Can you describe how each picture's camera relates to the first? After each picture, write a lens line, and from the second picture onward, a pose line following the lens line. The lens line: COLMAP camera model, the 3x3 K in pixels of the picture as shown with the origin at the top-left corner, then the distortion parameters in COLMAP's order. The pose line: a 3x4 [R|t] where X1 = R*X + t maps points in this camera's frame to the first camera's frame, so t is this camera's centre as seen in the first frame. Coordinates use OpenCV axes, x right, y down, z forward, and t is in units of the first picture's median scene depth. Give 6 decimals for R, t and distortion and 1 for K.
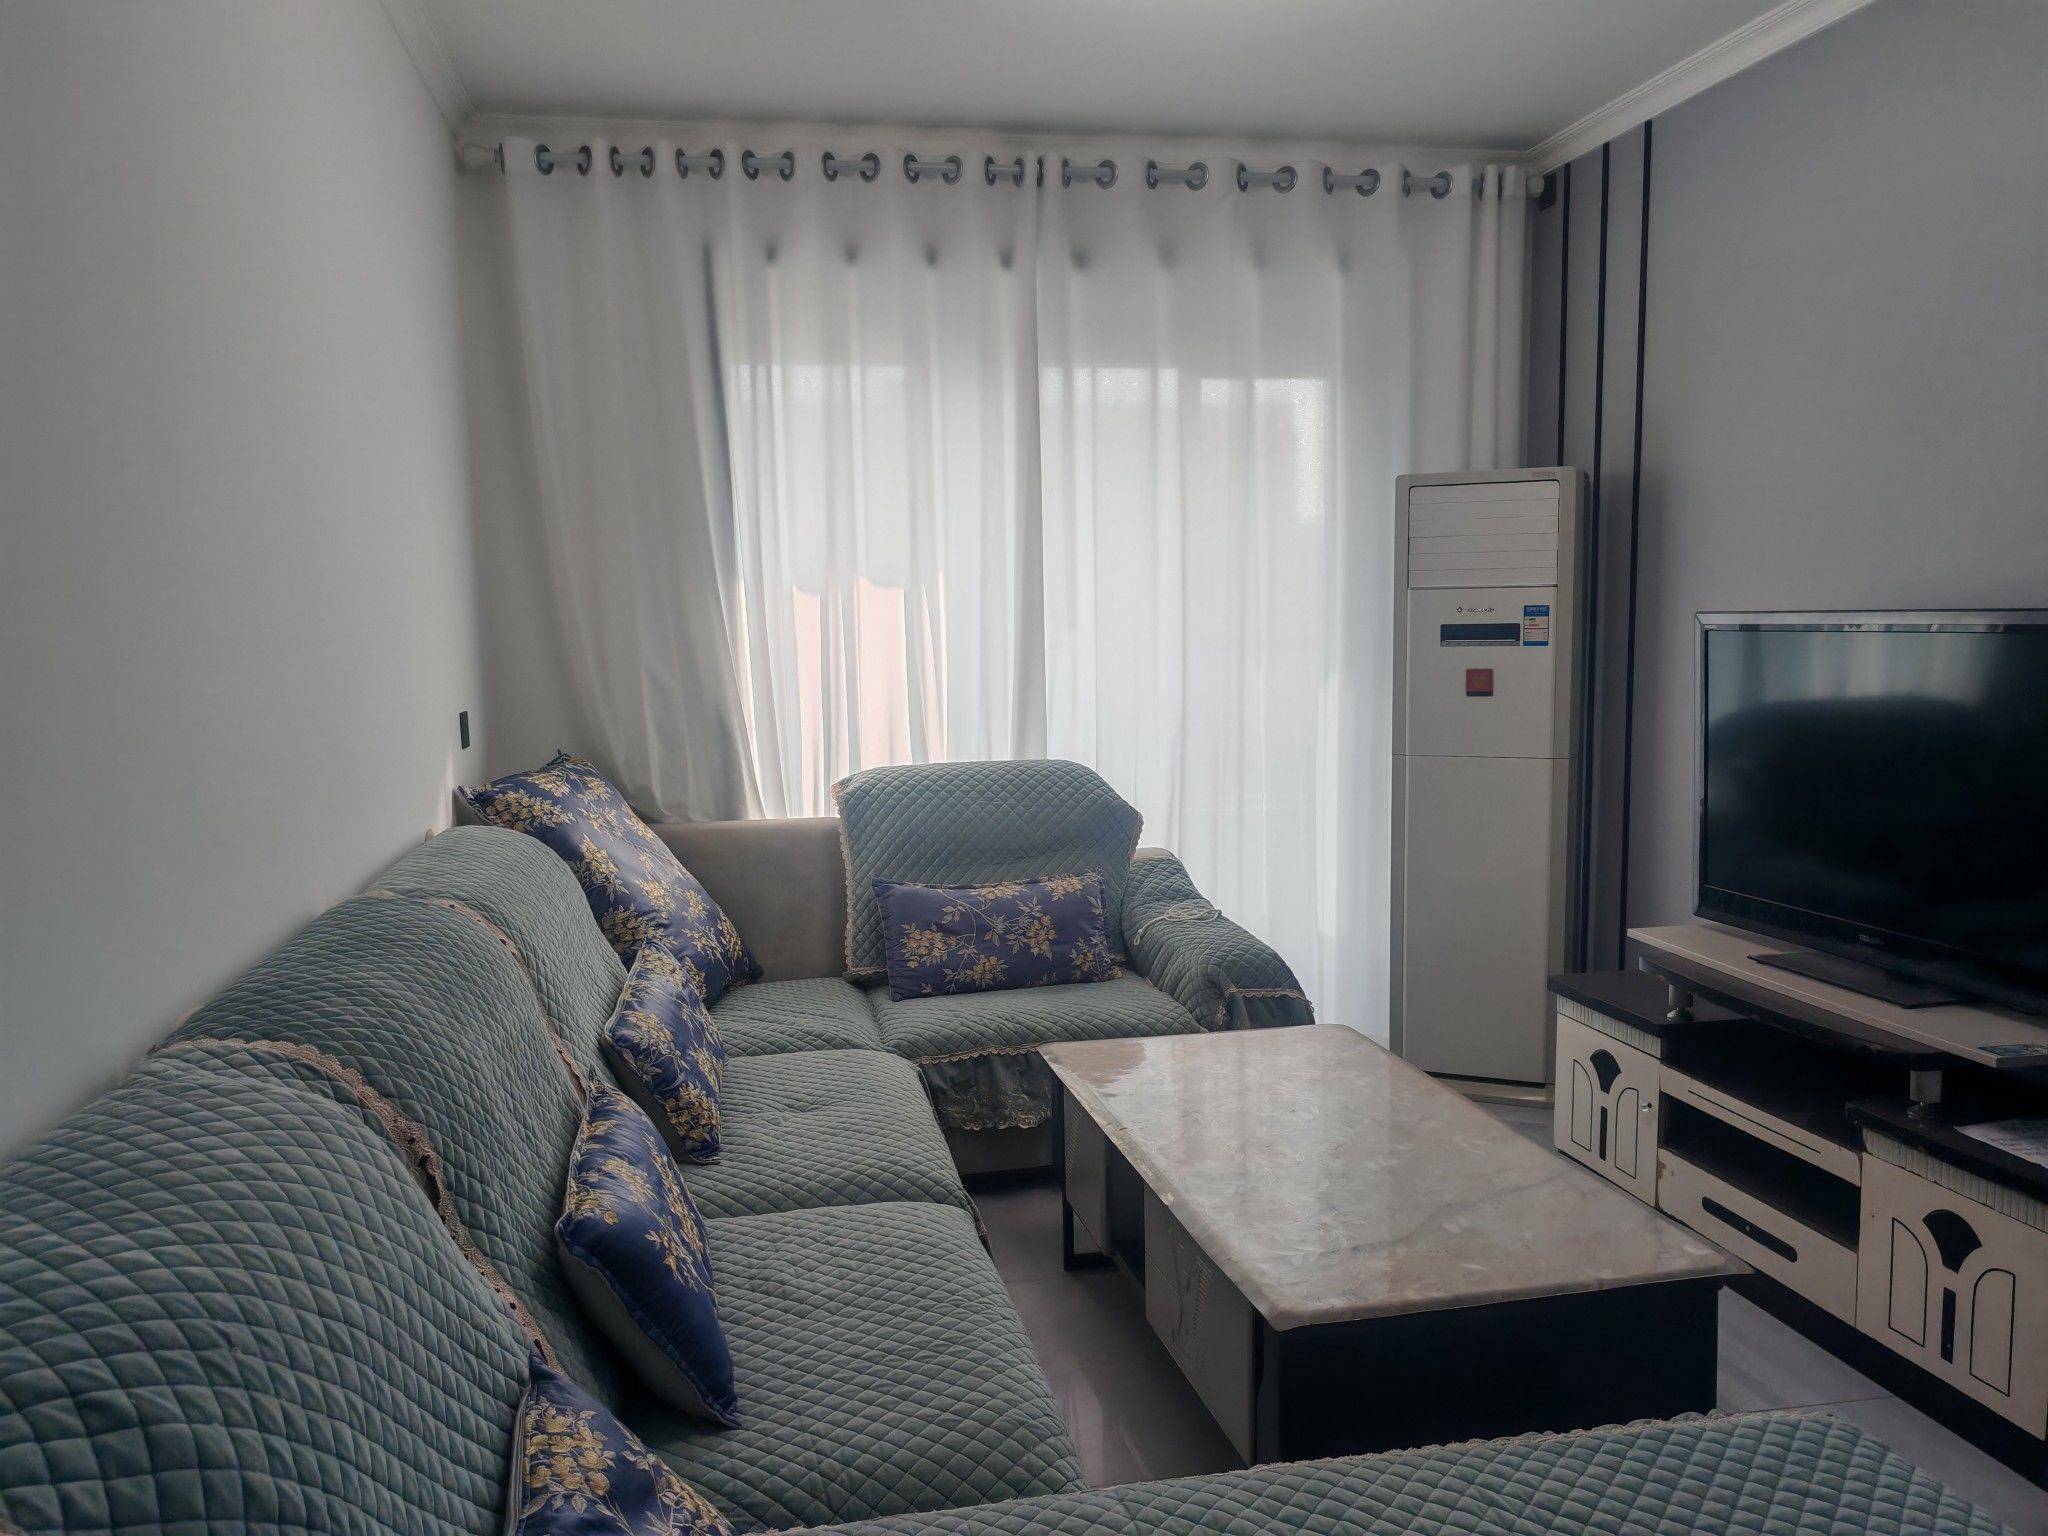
lens RADIAL K [[1484.8, 0, 1026.7], [0, 1484.8, 778.5], [0, 0, 1]] dist [0.002495, -0.000483]
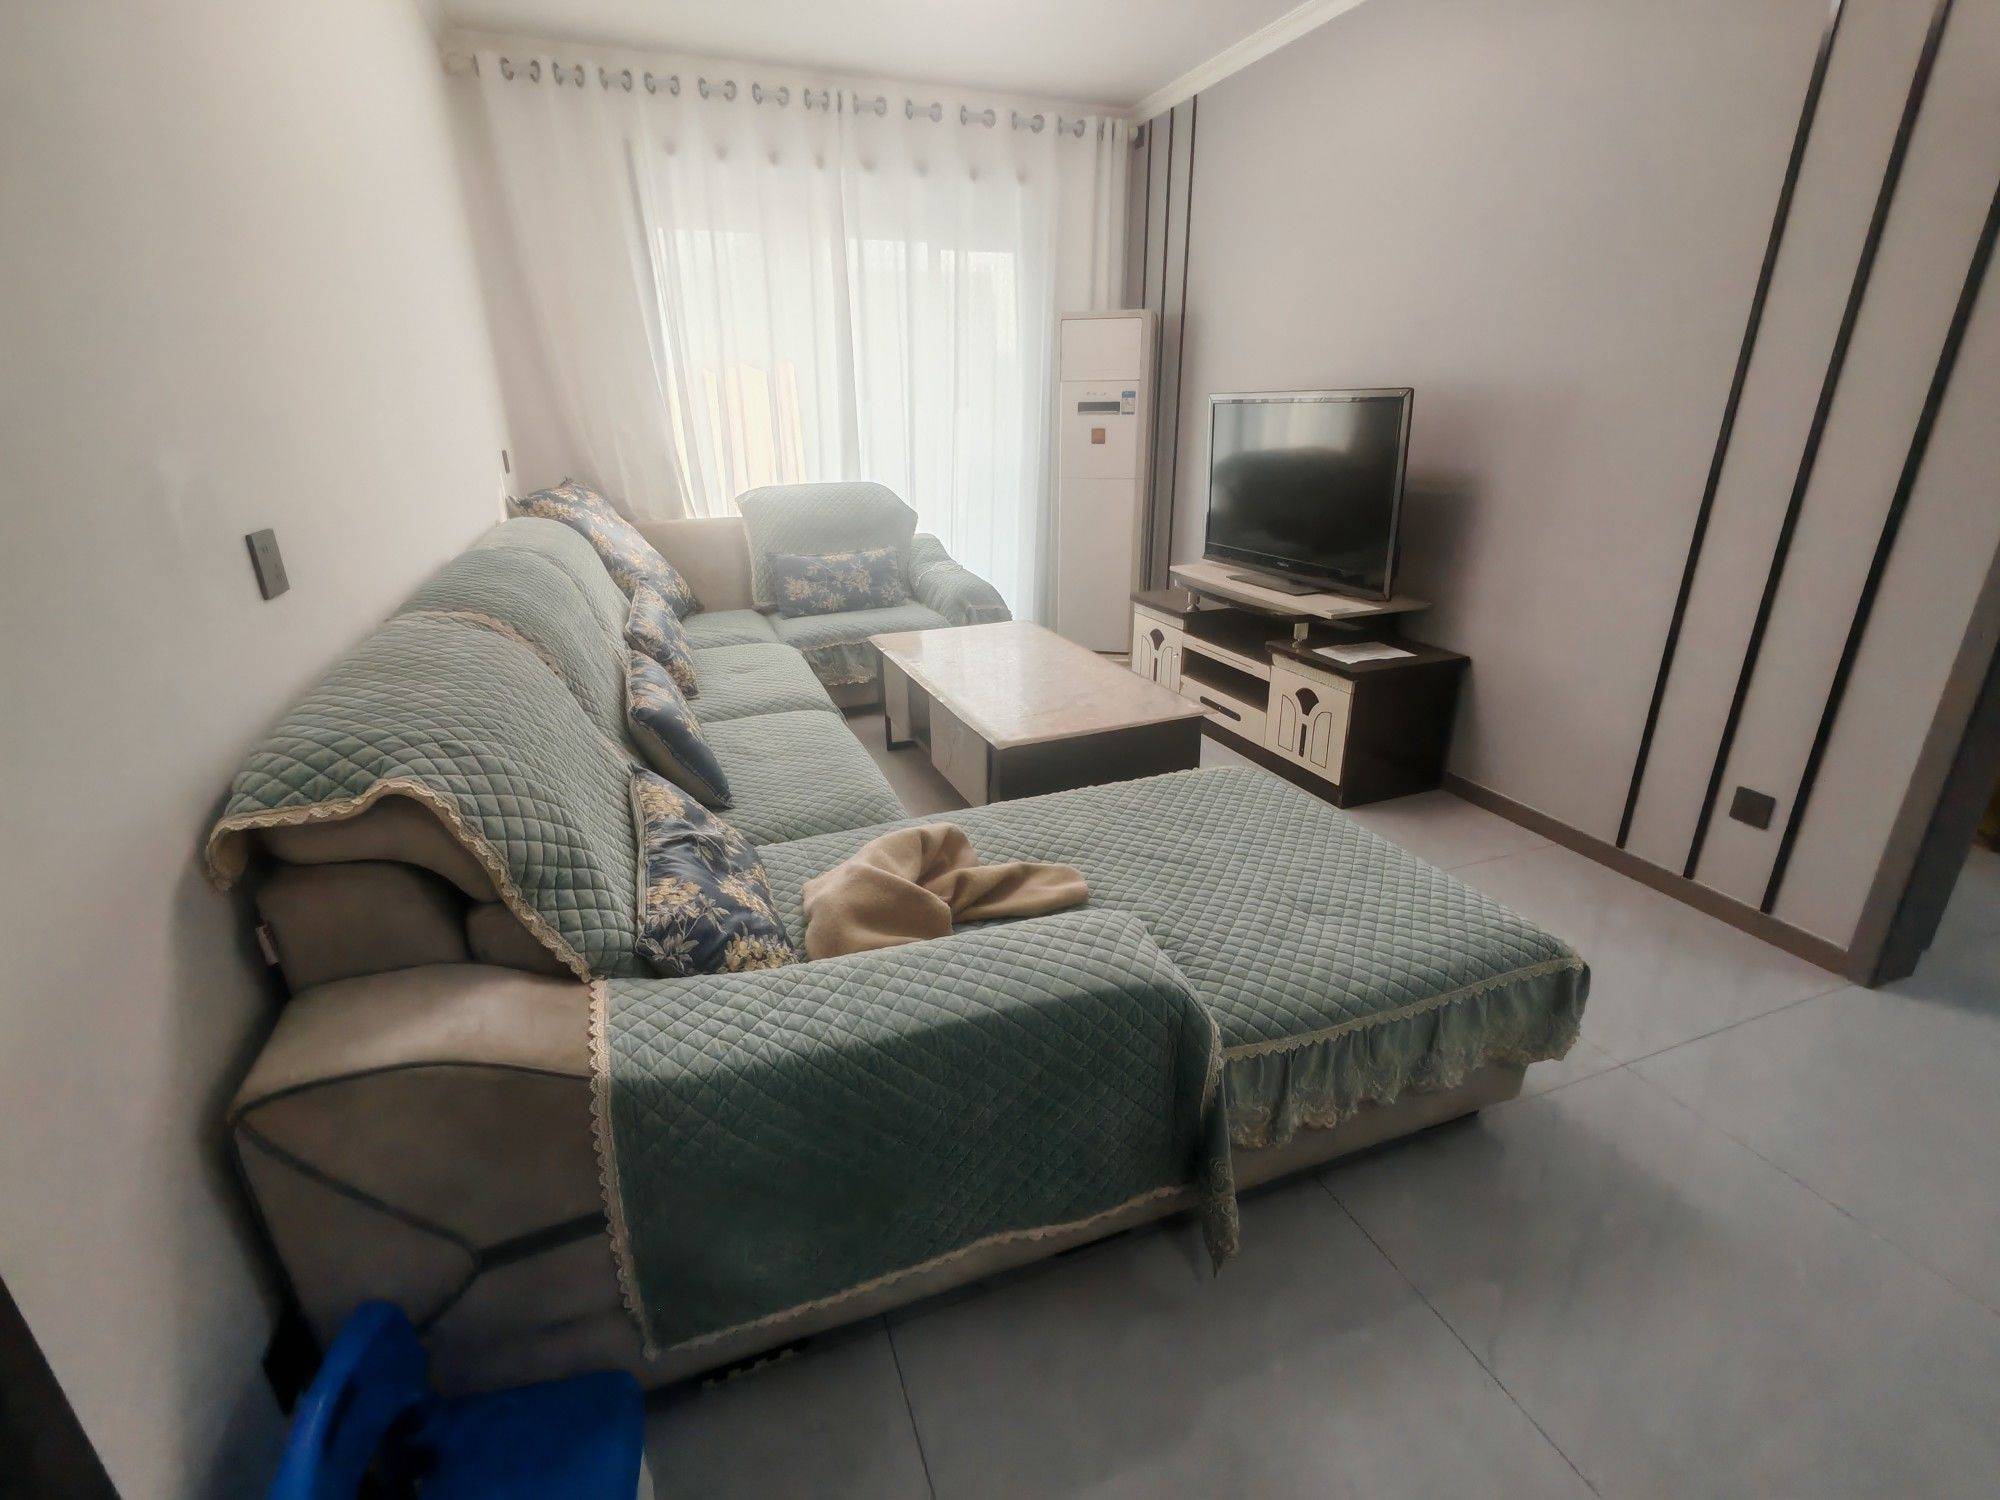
lens RADIAL K [[883.9, 0, 1005.2], [0, 883.9, 731.6], [0, 0, 1]] dist [-0.000400, 0.000664]
pose [[0.981852, -0.055522, 0.181340, -0.029078], [0.013028, 0.973674, 0.227574, 0.044742], [-0.189201, -0.221081, 0.956727, -0.112514]]
